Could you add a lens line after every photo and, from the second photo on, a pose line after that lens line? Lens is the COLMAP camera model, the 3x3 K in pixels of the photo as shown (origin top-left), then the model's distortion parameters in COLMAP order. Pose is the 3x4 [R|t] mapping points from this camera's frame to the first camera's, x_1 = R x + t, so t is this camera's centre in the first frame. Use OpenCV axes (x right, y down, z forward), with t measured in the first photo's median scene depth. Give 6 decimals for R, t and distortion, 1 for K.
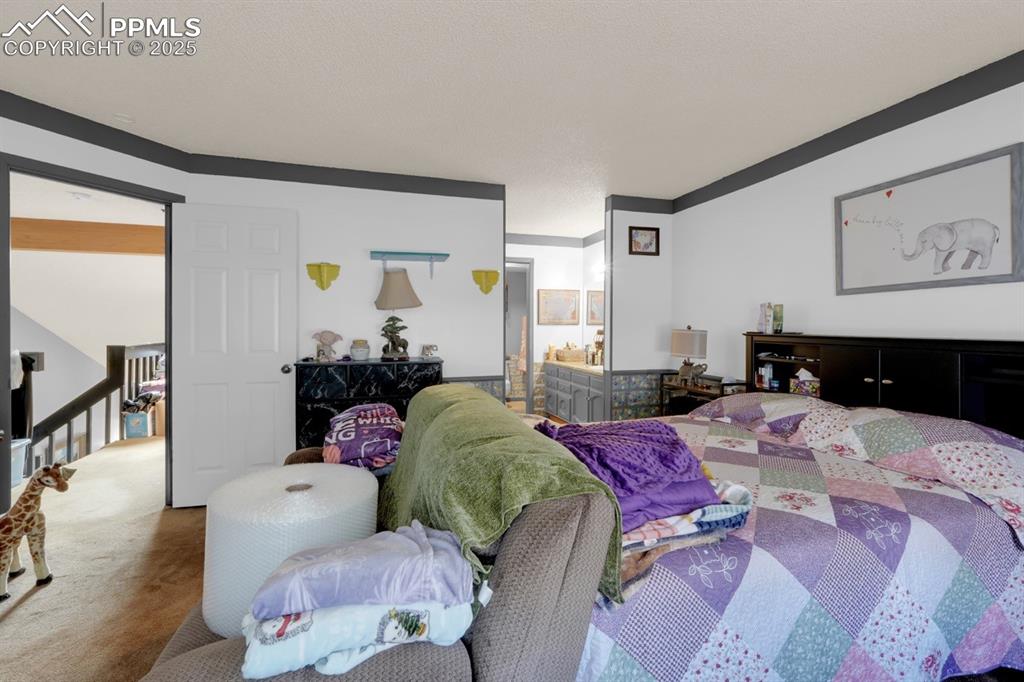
lens RADIAL K [[429.2, 0, 508.1], [0, 429.2, 333.4], [0, 0, 1]] dist [0.002426, 0.000178]
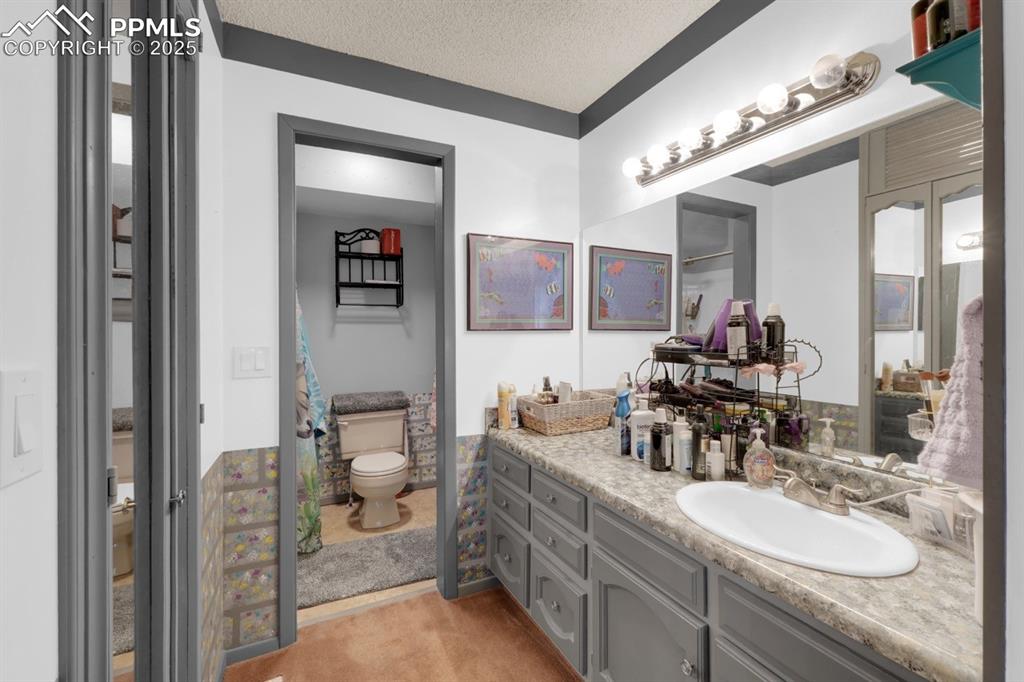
lens RADIAL K [[429.2, 0, 508.1], [0, 429.2, 333.4], [0, 0, 1]] dist [0.002426, 0.000178]
pose [[0.986854, -0.005893, 0.161505, 0.044924], [0.008862, 0.999805, -0.017672, -0.012019], [-0.161369, 0.018871, 0.986714, 0.636895]]
